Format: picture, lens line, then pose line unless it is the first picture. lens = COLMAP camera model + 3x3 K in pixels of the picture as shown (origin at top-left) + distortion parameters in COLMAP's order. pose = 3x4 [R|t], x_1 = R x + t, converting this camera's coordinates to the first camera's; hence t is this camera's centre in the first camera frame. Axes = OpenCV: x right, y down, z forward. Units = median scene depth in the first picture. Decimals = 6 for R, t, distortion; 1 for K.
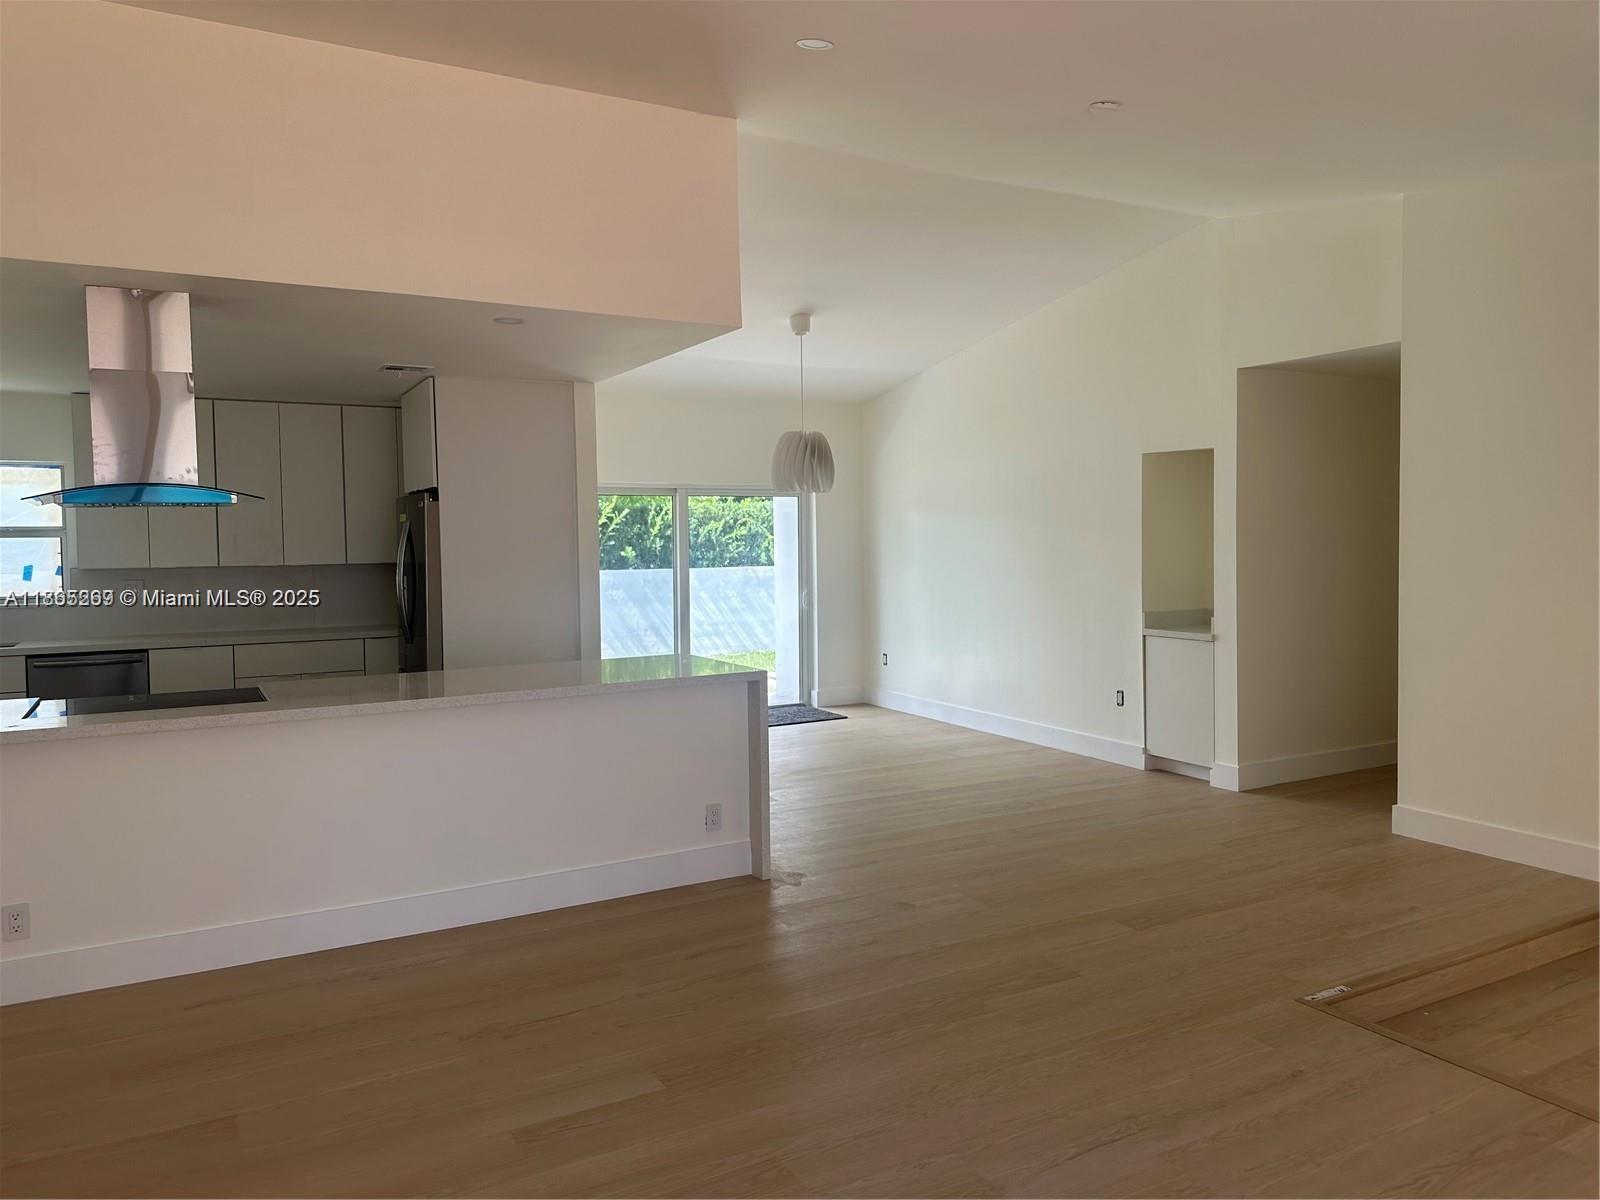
lens RADIAL K [[1108.9, 0, 800.0], [0, 1108.9, 600.0], [0, 0, 1]] dist [0.141473, -0.124973]
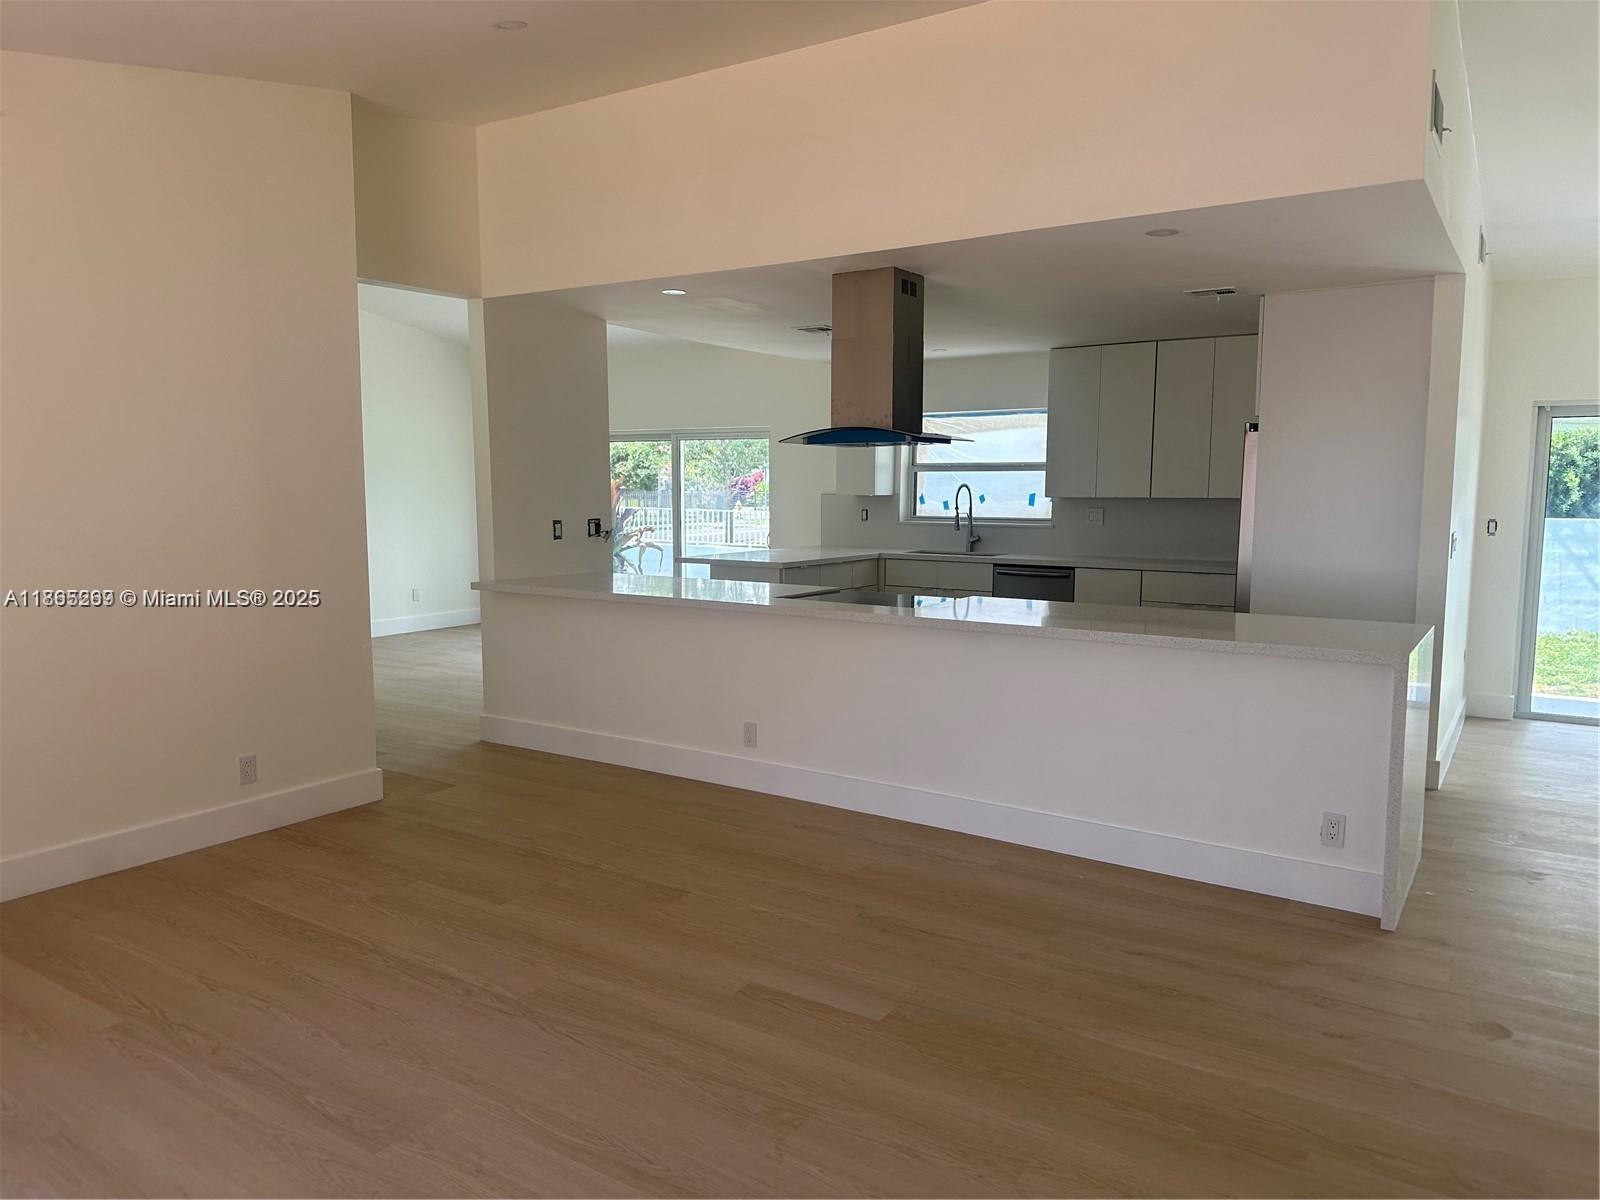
lens RADIAL K [[1108.9, 0, 800.0], [0, 1108.9, 600.0], [0, 0, 1]] dist [0.141473, -0.124973]
pose [[0.487266, 0.109041, -0.866419, 0.312673], [-0.059583, 0.994013, 0.091590, -0.012606], [0.871218, 0.006995, 0.490846, 0.207851]]
